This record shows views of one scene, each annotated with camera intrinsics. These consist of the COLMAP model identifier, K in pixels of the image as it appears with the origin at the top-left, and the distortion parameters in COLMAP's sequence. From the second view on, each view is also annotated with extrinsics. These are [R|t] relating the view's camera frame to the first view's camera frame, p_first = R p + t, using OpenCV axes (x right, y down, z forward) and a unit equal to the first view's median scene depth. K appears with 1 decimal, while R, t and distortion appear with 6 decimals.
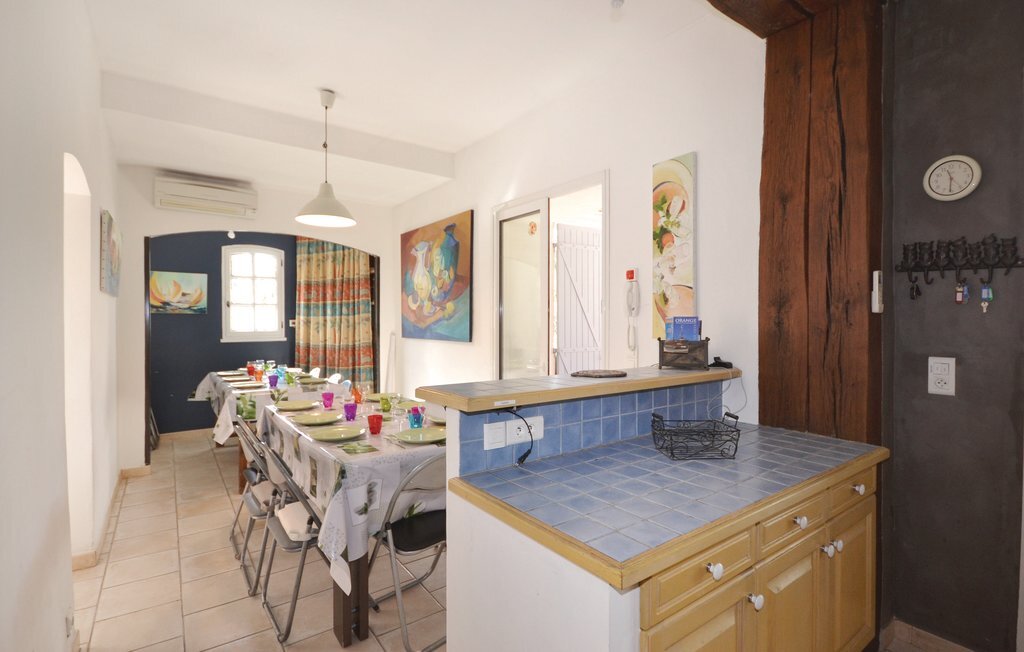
lens RADIAL K [[463.6, 0, 512.0], [0, 463.6, 326.0], [0, 0, 1]] dist [0.000527, -0.000007]
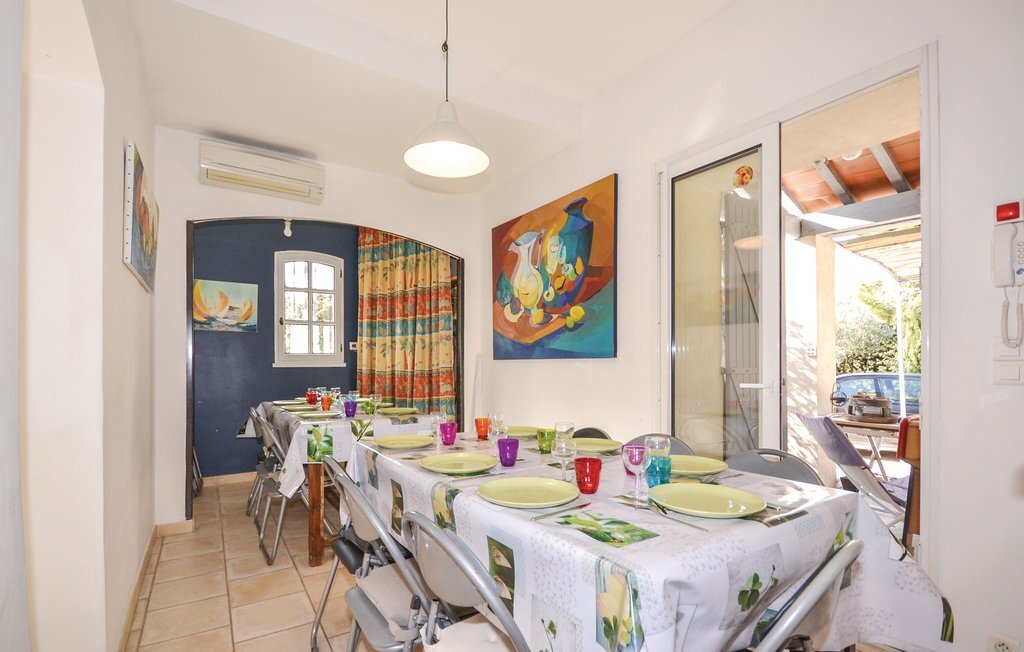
lens RADIAL K [[468.8, 0, 498.2], [0, 468.8, 363.9], [0, 0, 1]] dist [-0.001645, 0.000021]
pose [[0.996493, -0.002655, -0.083629, -0.163941], [0.001748, 0.999939, -0.010916, 0.040995], [0.083653, 0.010732, 0.996437, 0.208407]]
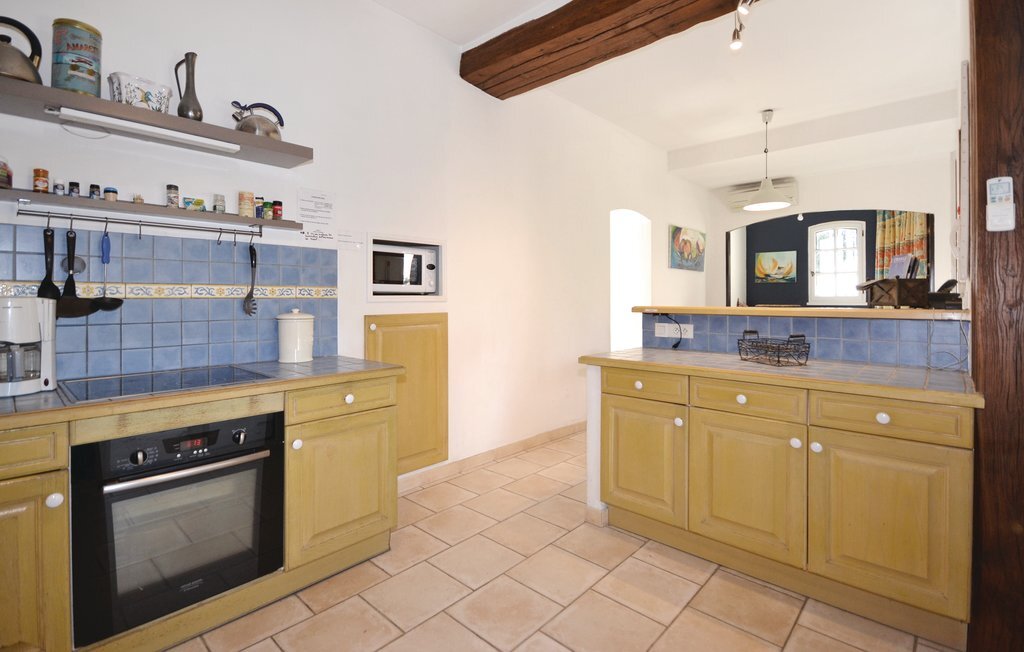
lens RADIAL K [[471.8, 0, 512.0], [0, 471.8, 326.0], [0, 0, 1]] dist [-0.053198, -0.000036]
pose [[0.179521, 0.053024, -0.982324, 0.456143], [-0.006941, 0.998590, 0.052633, 0.032592], [0.983730, -0.002630, 0.179636, 0.016672]]
